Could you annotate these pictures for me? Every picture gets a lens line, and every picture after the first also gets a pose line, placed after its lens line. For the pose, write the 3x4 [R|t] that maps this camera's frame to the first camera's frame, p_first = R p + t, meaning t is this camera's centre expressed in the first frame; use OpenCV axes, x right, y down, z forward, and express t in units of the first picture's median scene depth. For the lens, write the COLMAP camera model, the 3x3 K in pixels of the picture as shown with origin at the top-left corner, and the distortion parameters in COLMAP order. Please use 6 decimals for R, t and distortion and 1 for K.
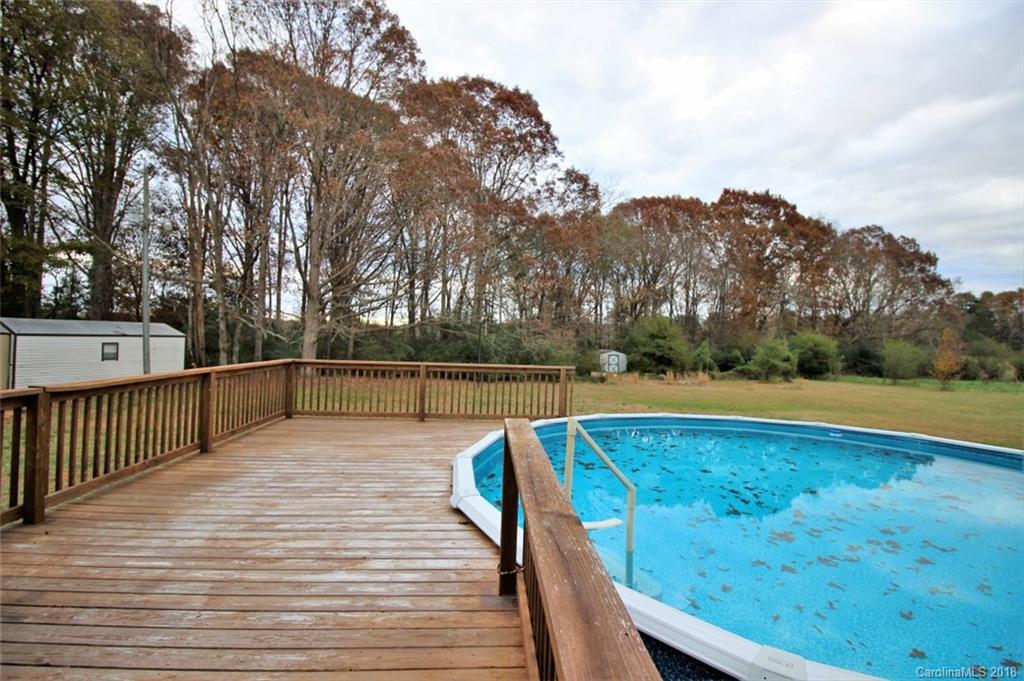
lens RADIAL K [[472.5, 0, 512.5], [0, 472.5, 336.6], [0, 0, 1]] dist [-0.010206, -0.002857]
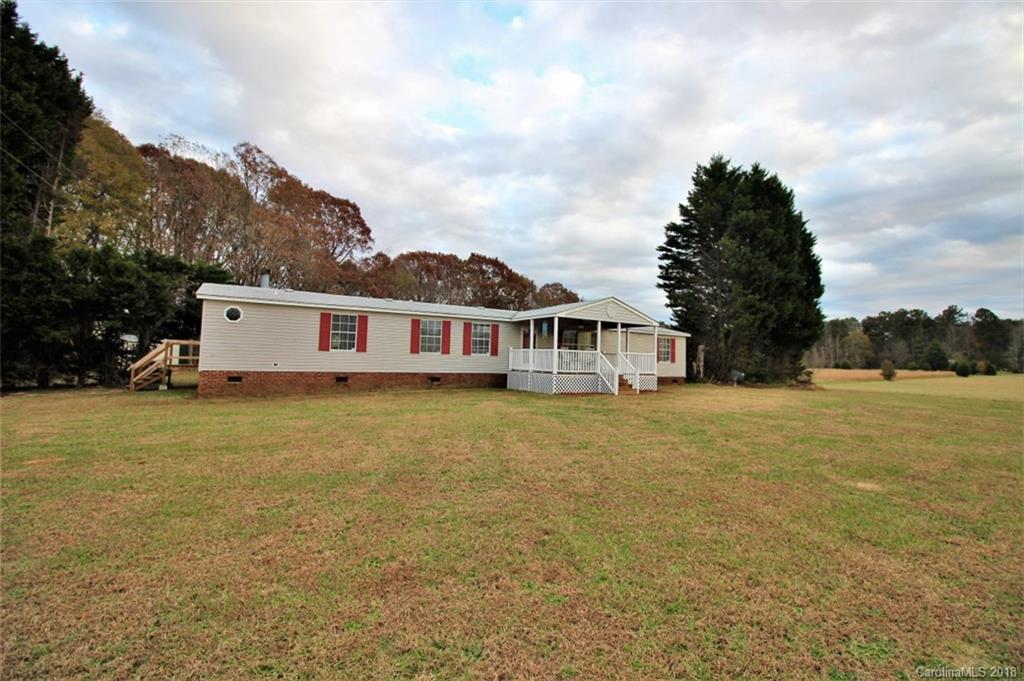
lens RADIAL K [[506.8, 0, 524.9], [0, 506.8, 324.9], [0, 0, 1]] dist [-0.030941, 0.001180]
pose [[0.882684, 0.029952, 0.469011, -0.226173], [-0.001241, 0.998112, -0.061405, 0.021333], [-0.469965, 0.053619, 0.881055, -0.734709]]
